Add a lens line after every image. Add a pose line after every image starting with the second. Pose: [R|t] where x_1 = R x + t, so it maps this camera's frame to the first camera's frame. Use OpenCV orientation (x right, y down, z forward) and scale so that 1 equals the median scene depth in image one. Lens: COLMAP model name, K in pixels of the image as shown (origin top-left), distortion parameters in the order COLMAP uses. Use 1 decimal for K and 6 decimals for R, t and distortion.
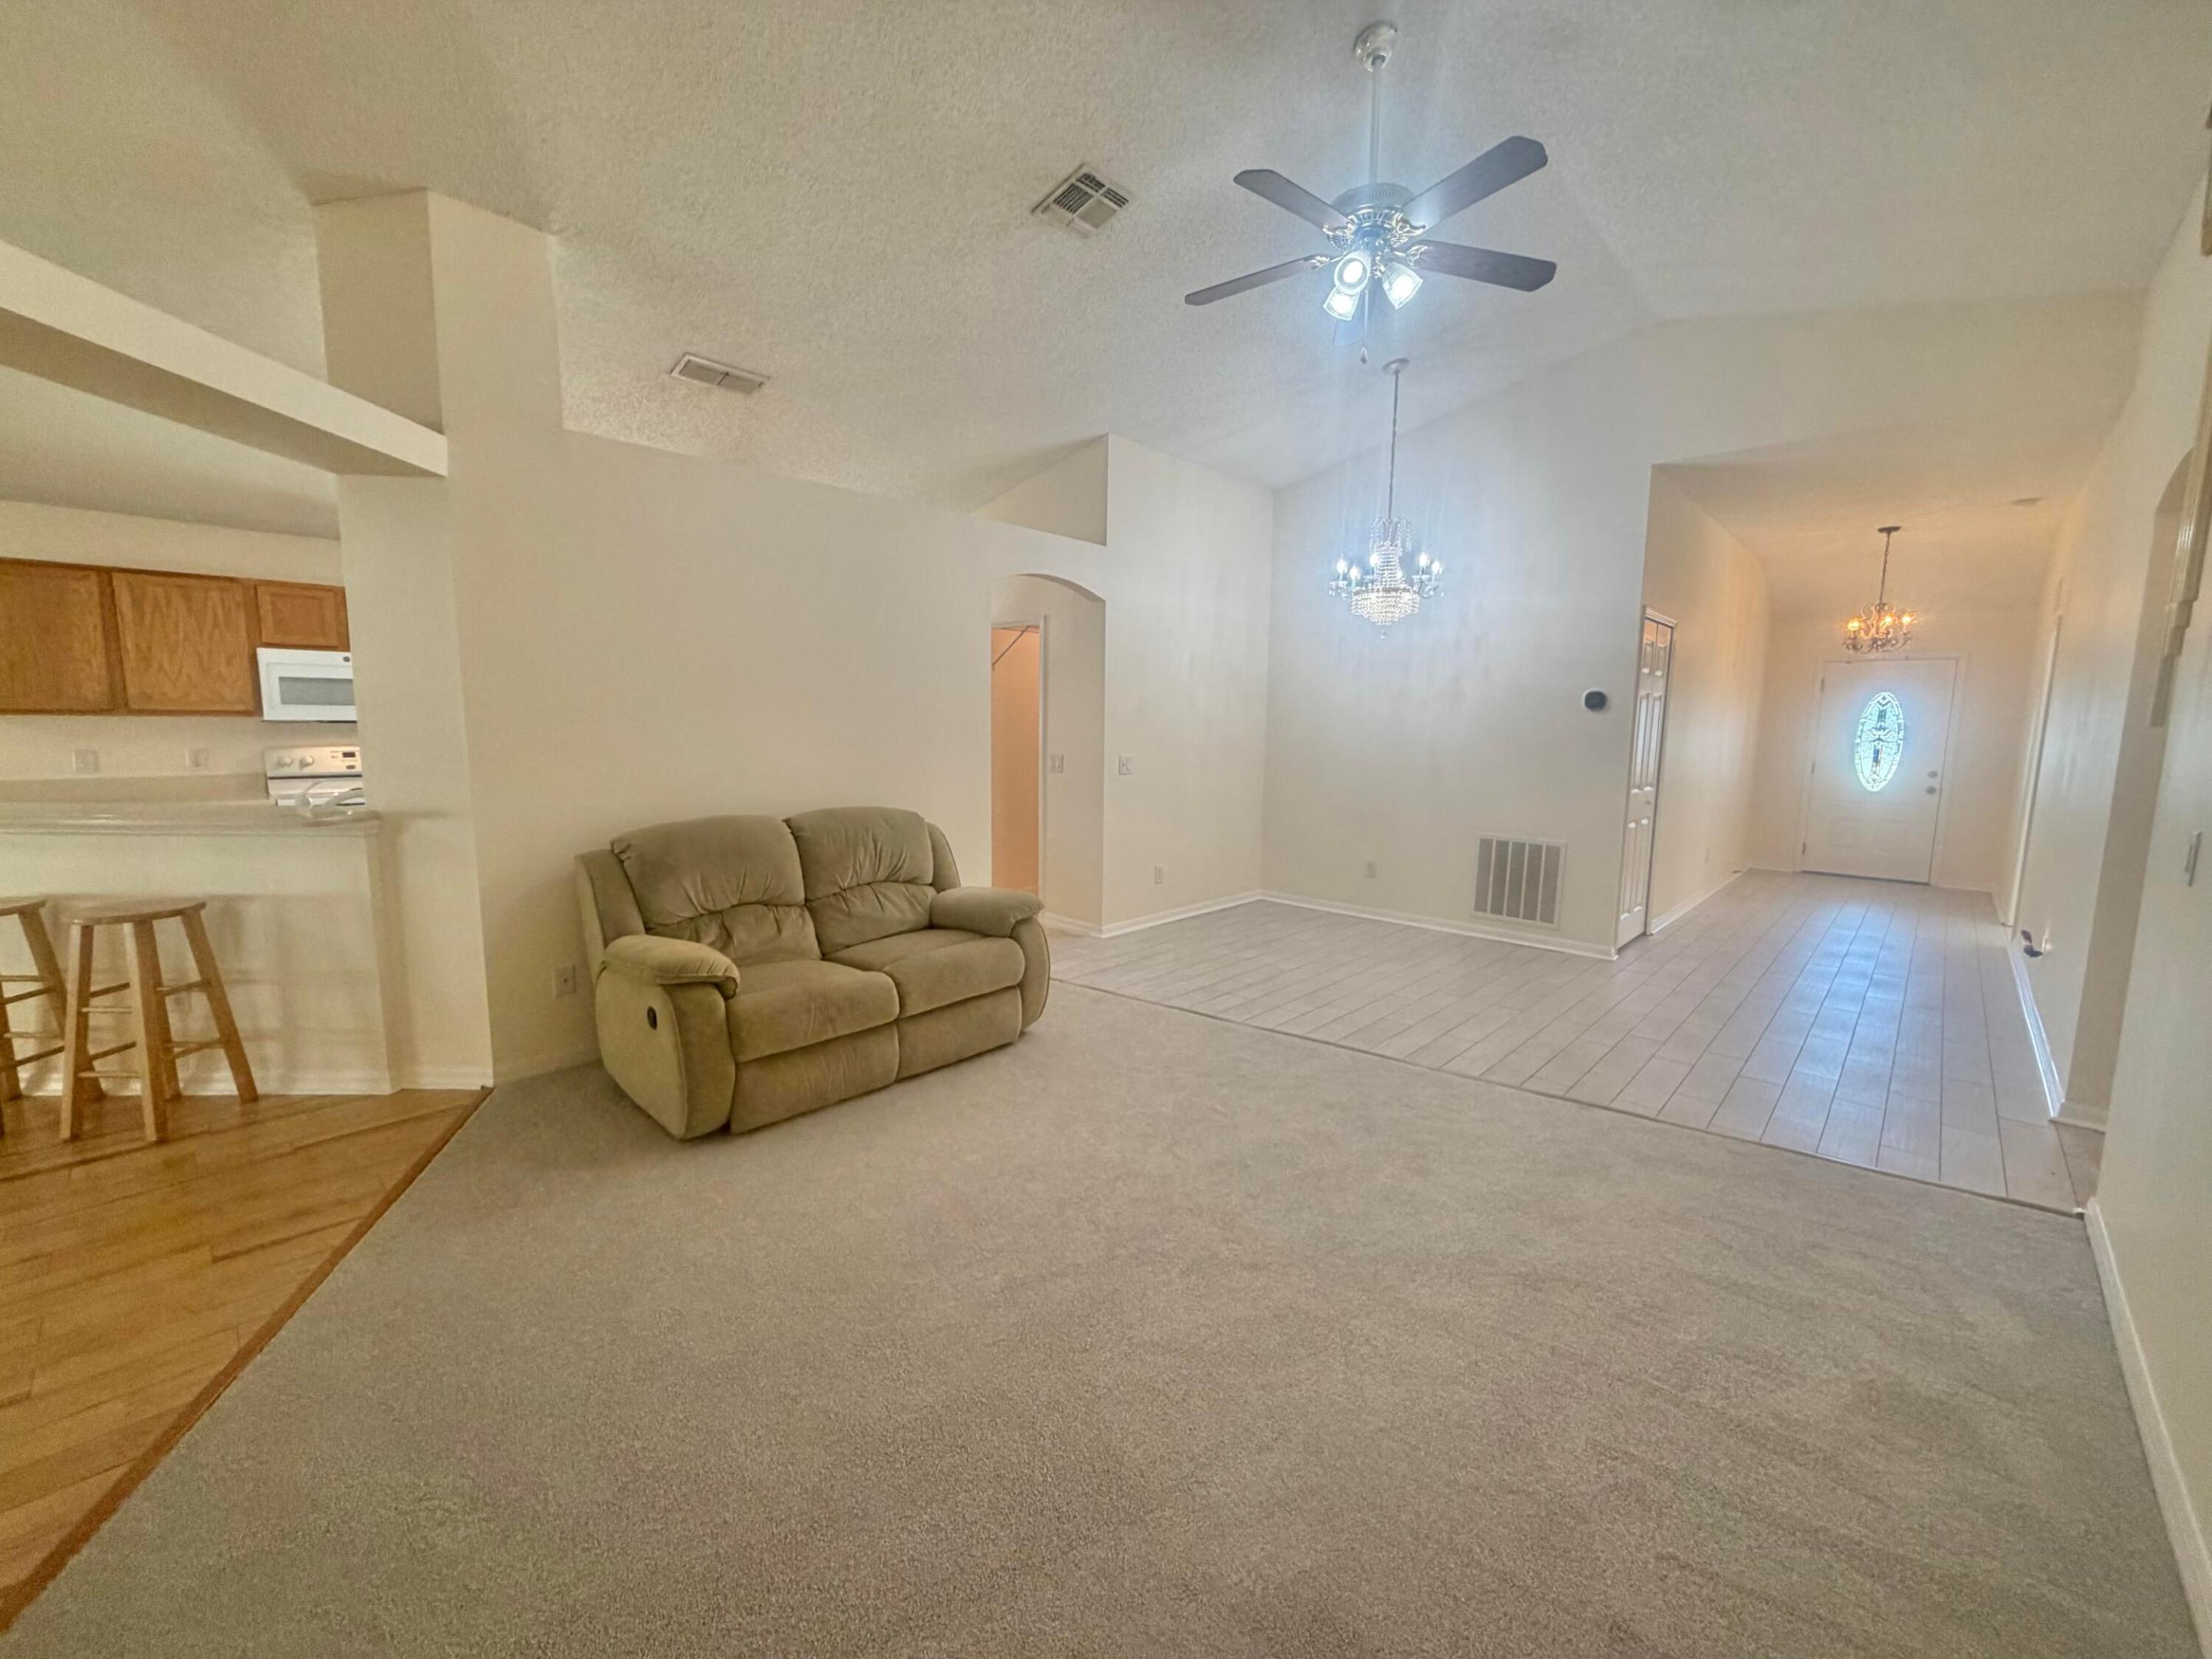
lens RADIAL K [[893.0, 0, 1098.6], [0, 893.0, 827.7], [0, 0, 1]] dist [0.000278, 0.000814]
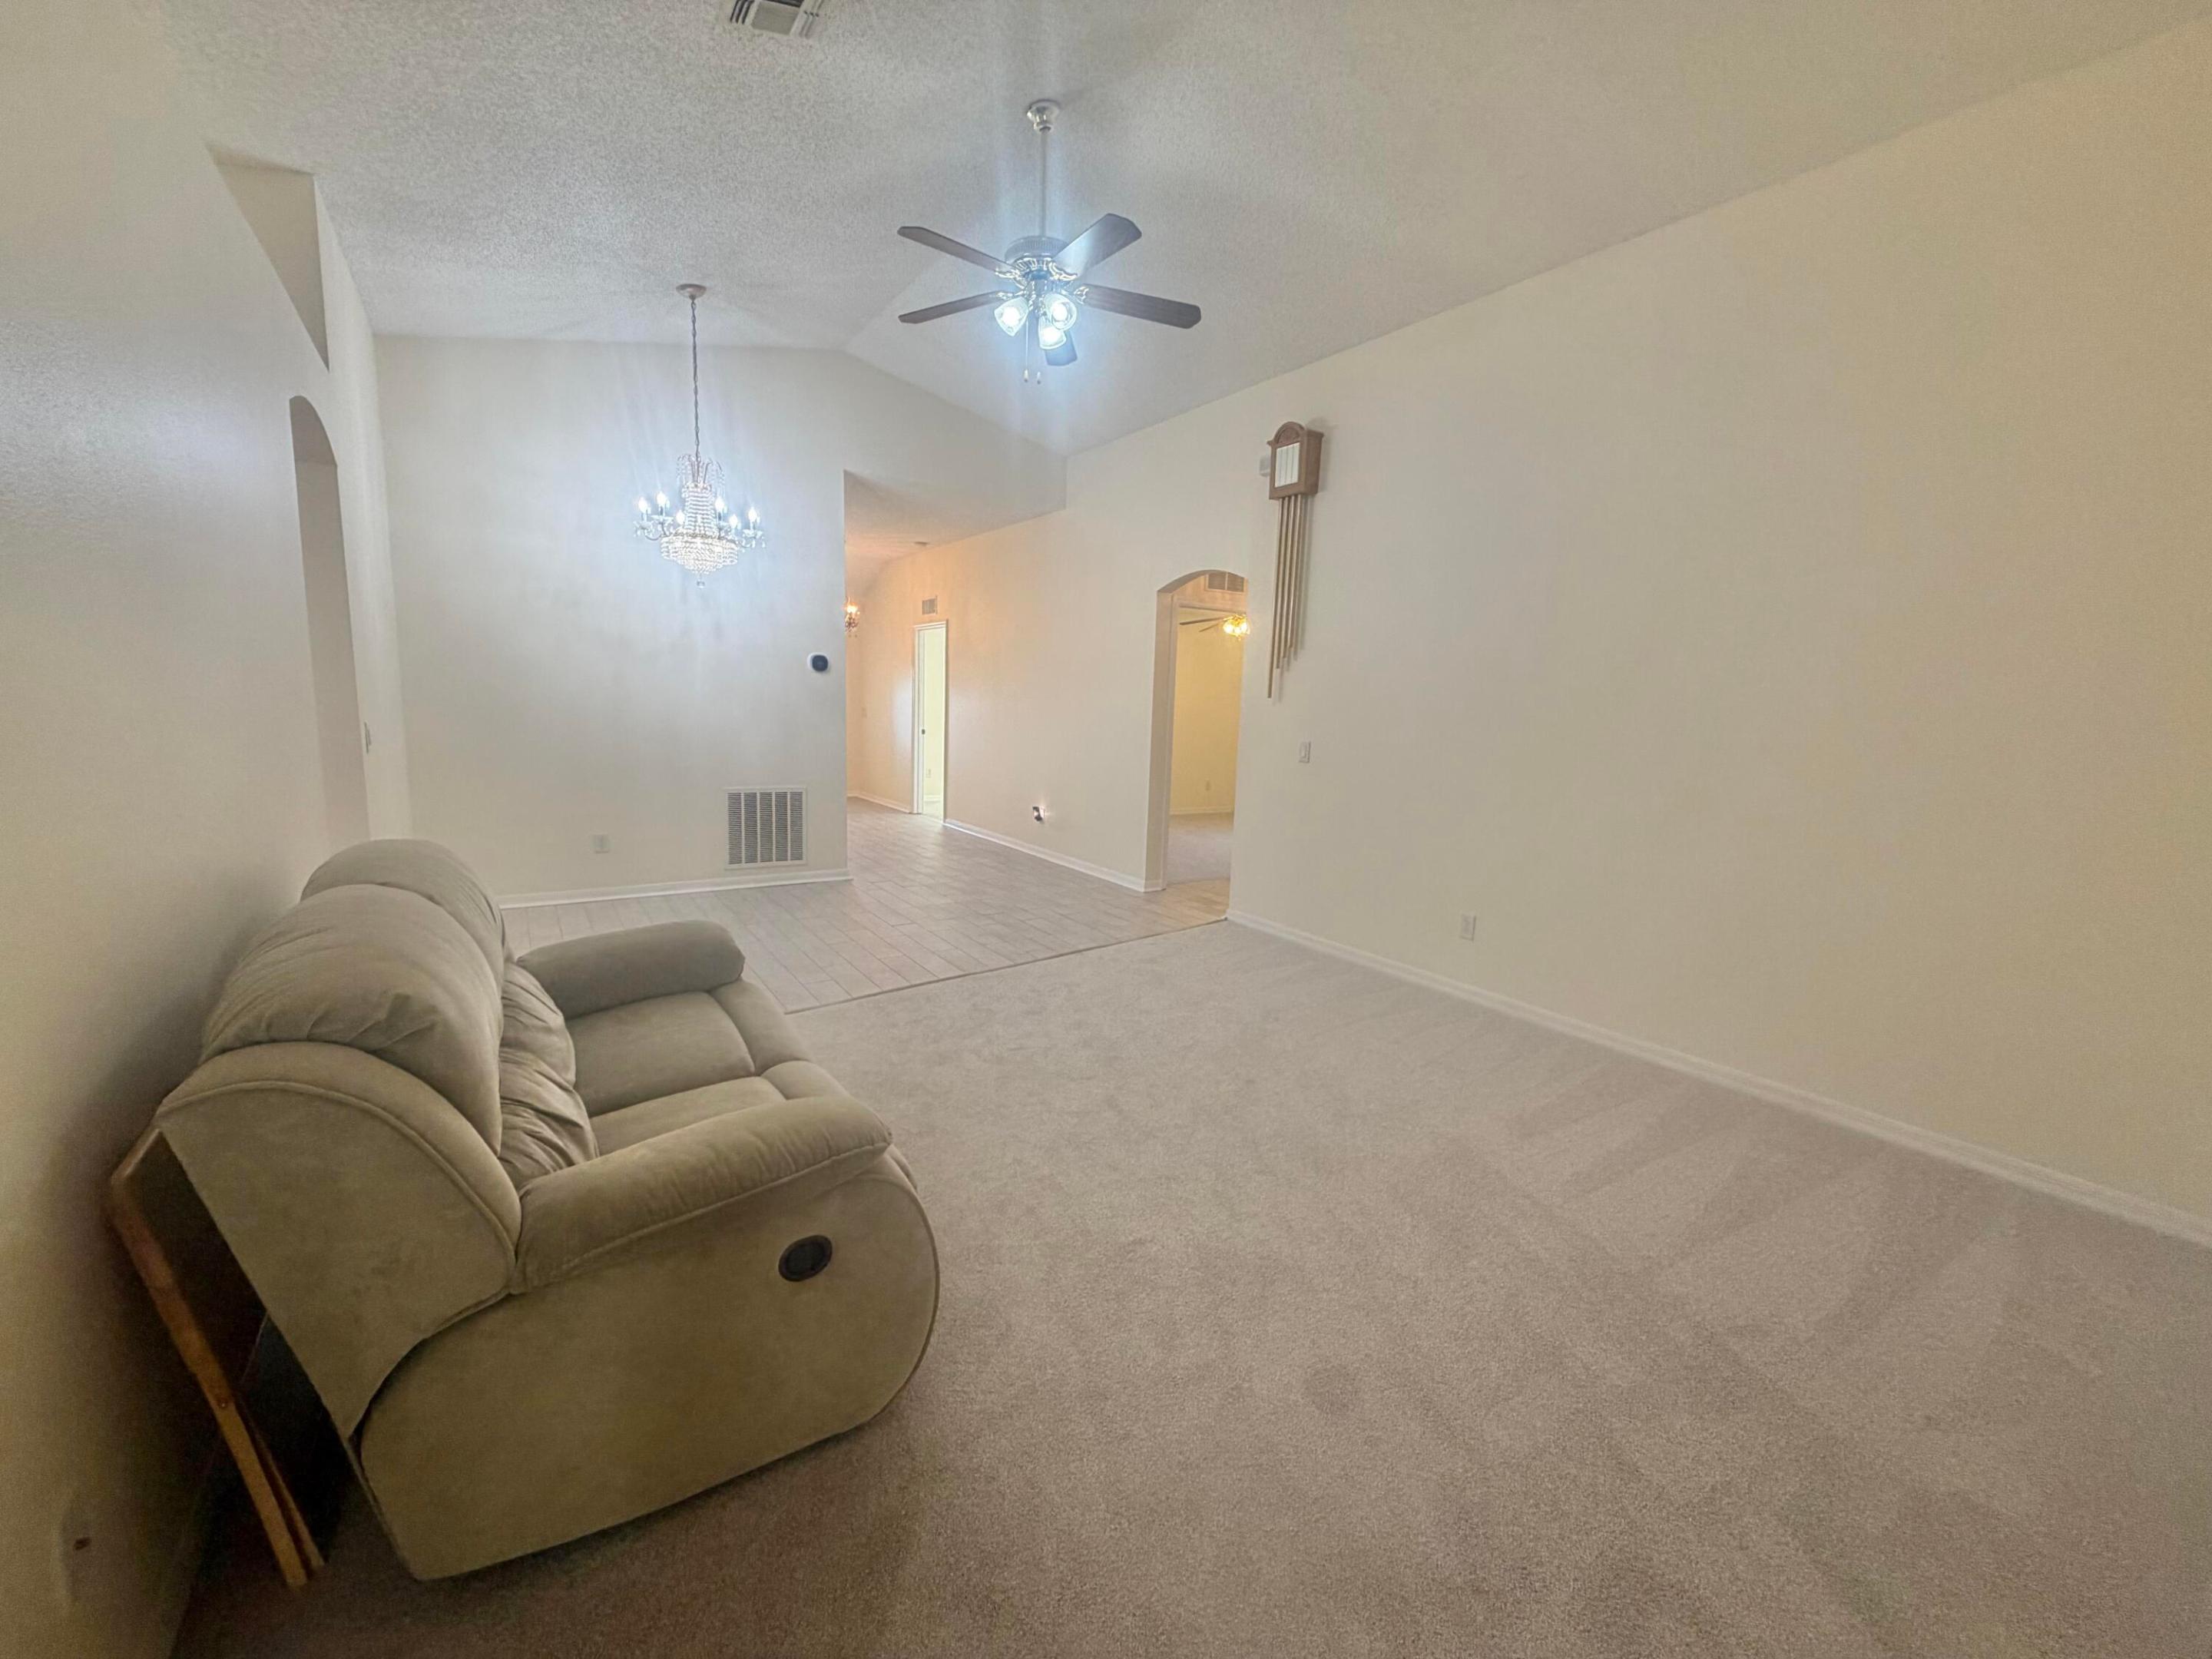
lens RADIAL K [[893.0, 0, 1098.6], [0, 893.0, 827.7], [0, 0, 1]] dist [0.000278, 0.000814]
pose [[0.221179, -0.145634, 0.964298, -0.520211], [0.086024, 0.987846, 0.129460, -0.049659], [-0.971432, 0.054319, 0.231019, 0.387738]]
